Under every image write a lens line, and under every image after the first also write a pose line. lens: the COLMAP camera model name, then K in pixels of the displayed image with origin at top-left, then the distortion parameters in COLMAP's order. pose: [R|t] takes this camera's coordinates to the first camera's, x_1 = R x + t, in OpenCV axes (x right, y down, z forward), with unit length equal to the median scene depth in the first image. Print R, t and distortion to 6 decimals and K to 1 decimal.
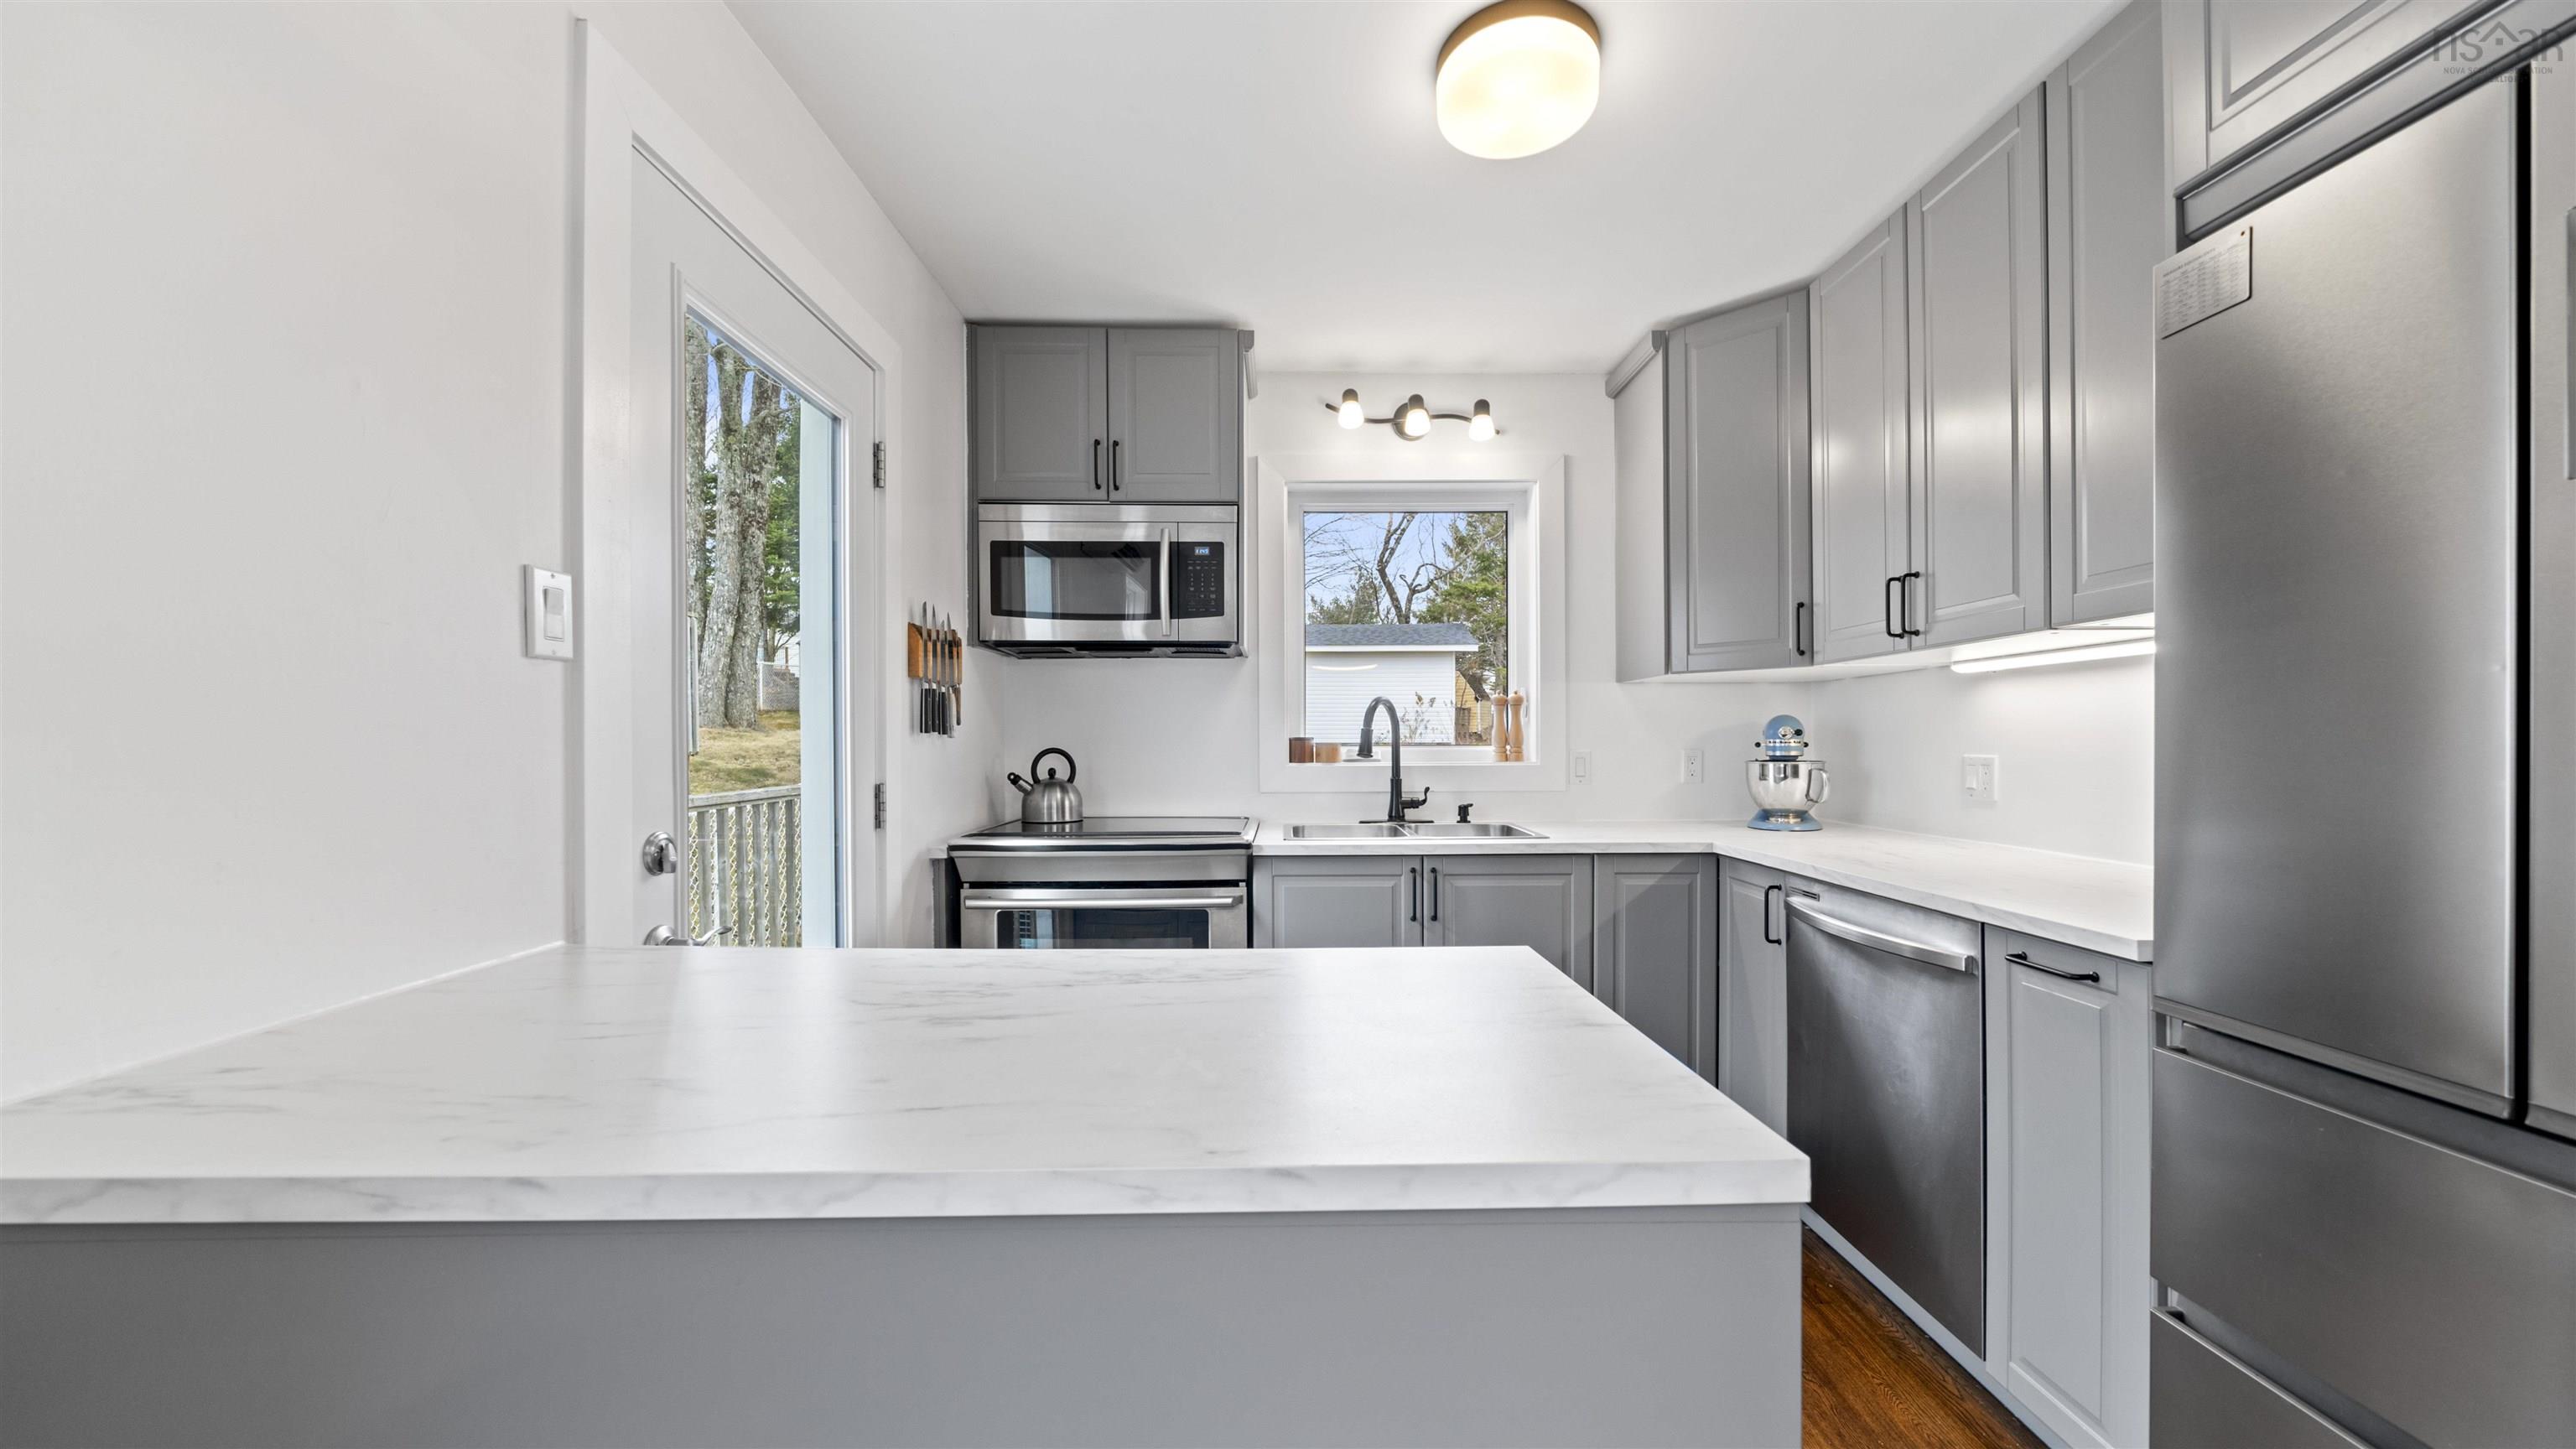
lens RADIAL K [[907.7, 0, 1286.6], [0, 907.7, 747.4], [0, 0, 1]] dist [-0.000960, -0.000069]
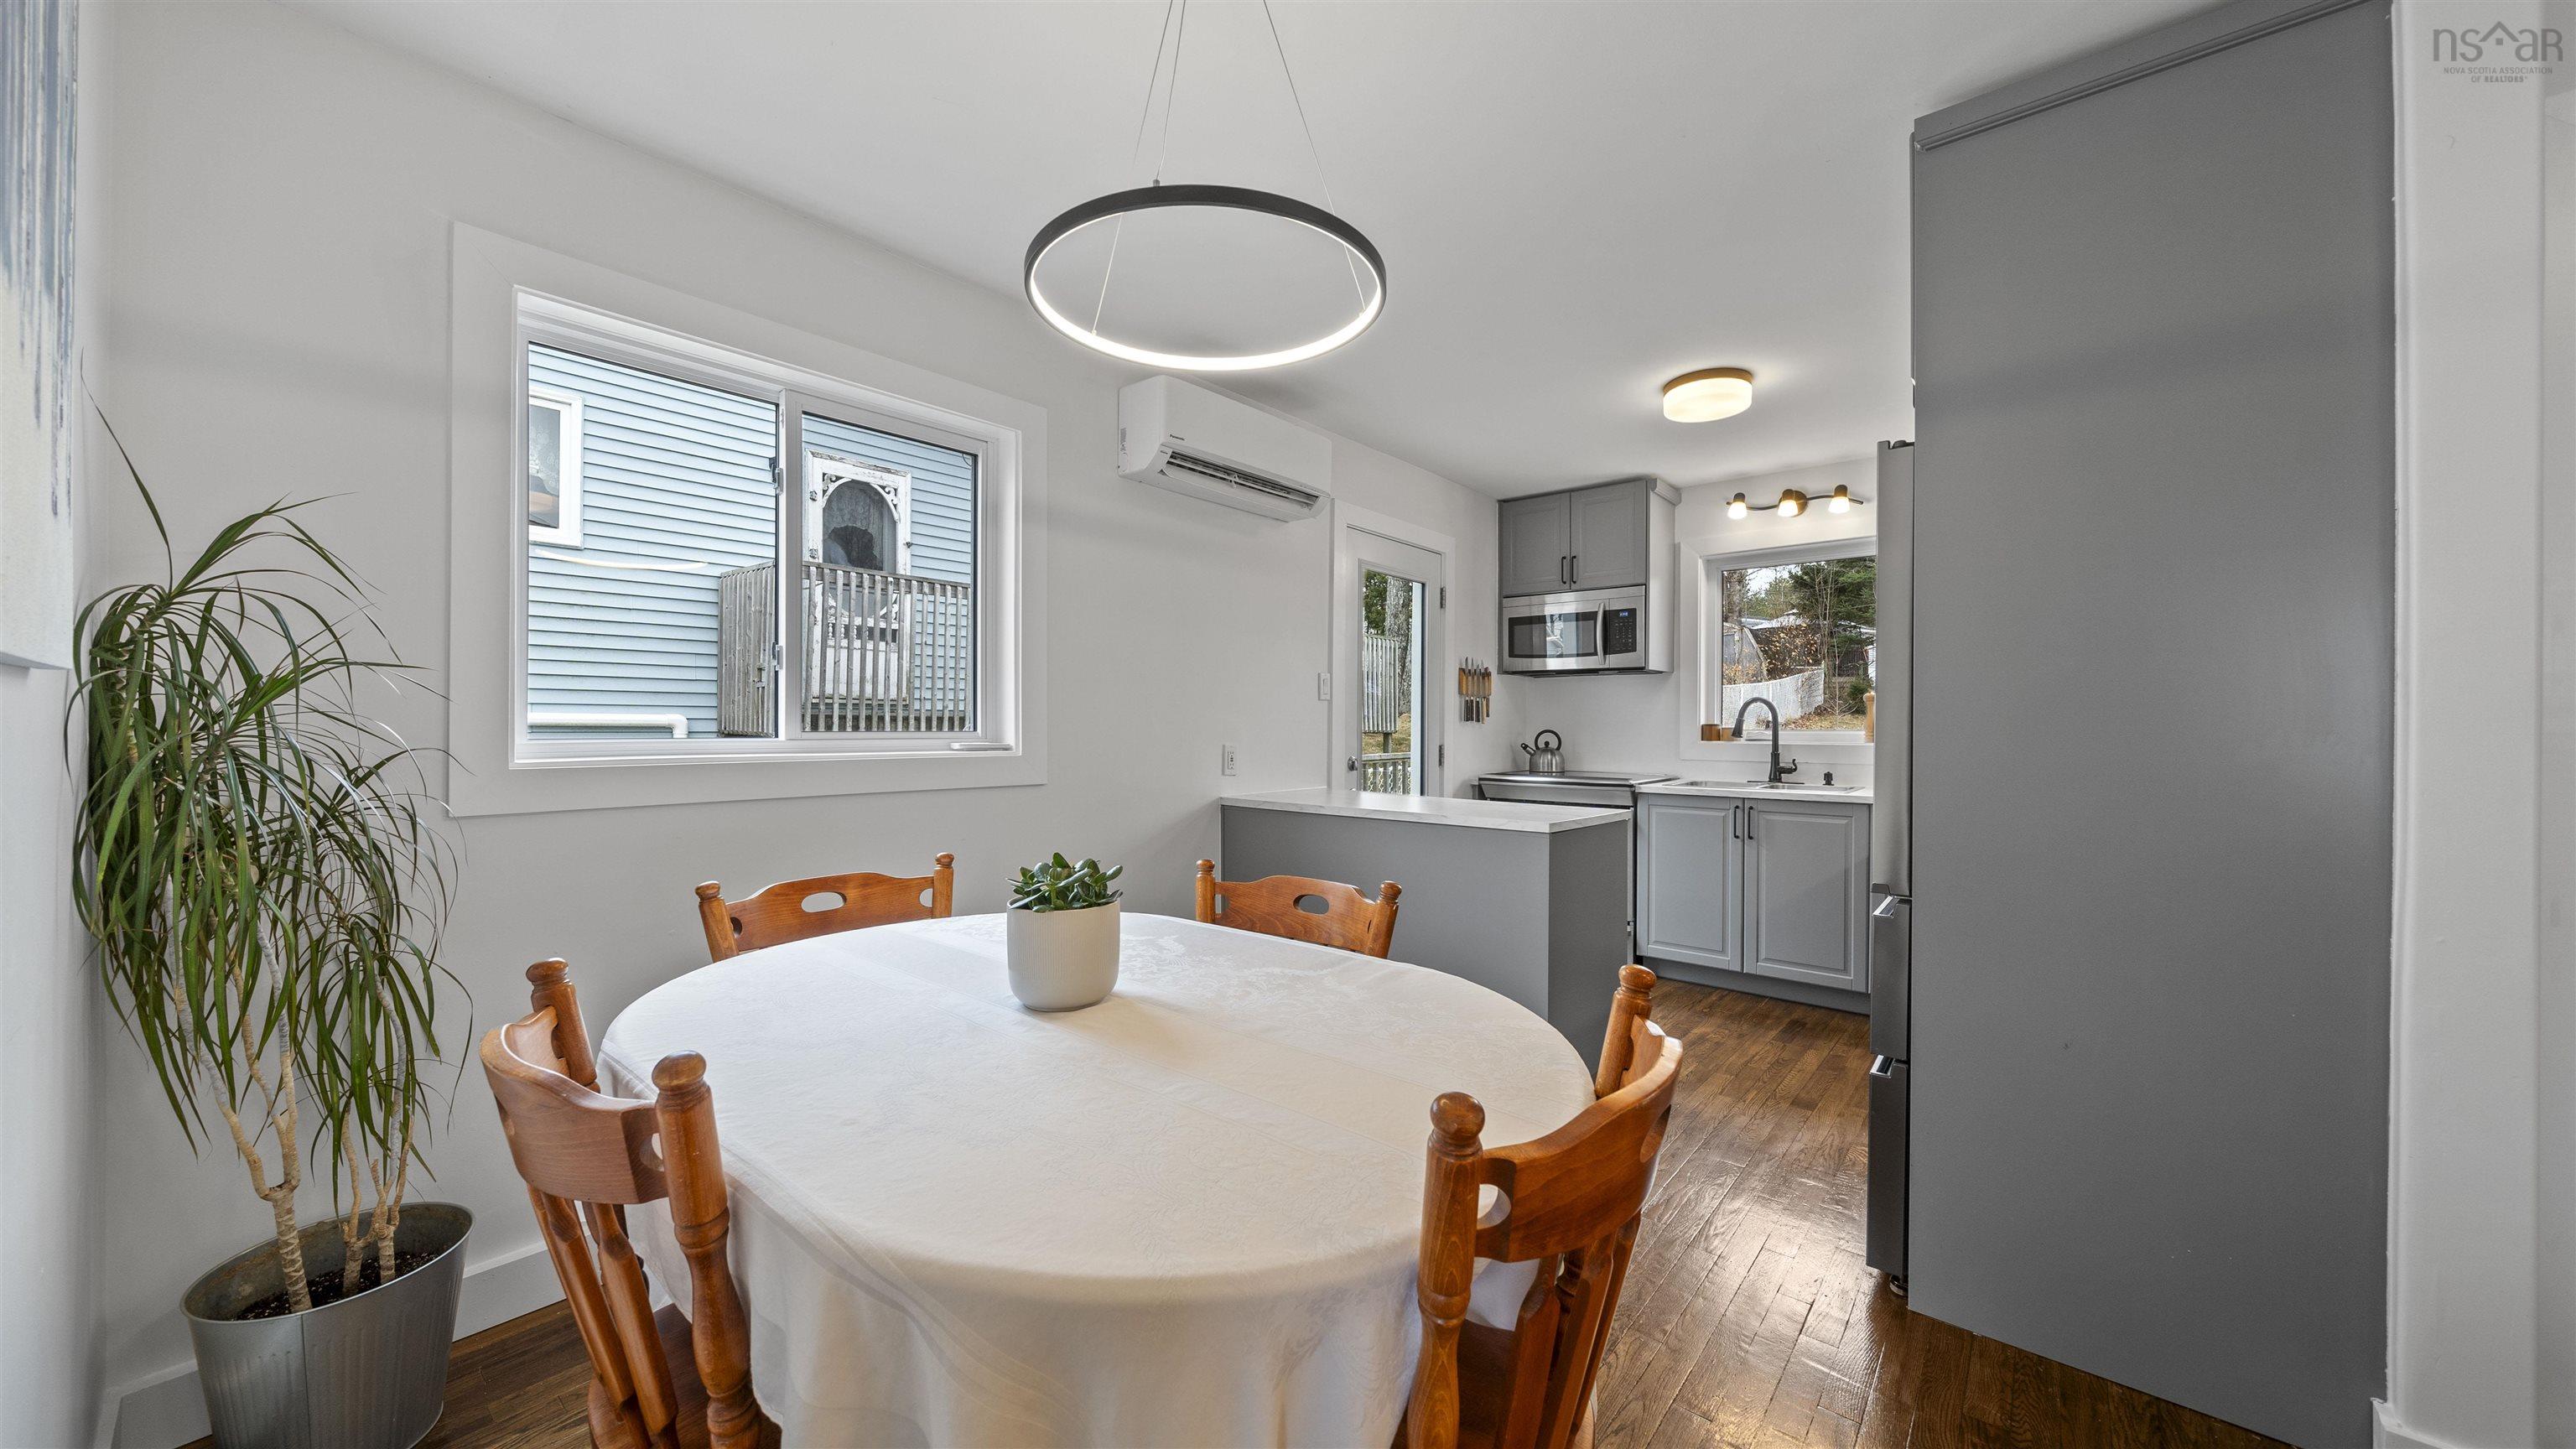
lens RADIAL K [[904.3, 0, 1279.6], [0, 904.3, 722.5], [0, 0, 1]] dist [-0.001207, -0.000036]
pose [[0.749392, 0.004203, -0.662113, 0.545610], [-0.010029, 0.999937, -0.005003, 0.000797], [0.662051, 0.010390, 0.749387, -0.689524]]
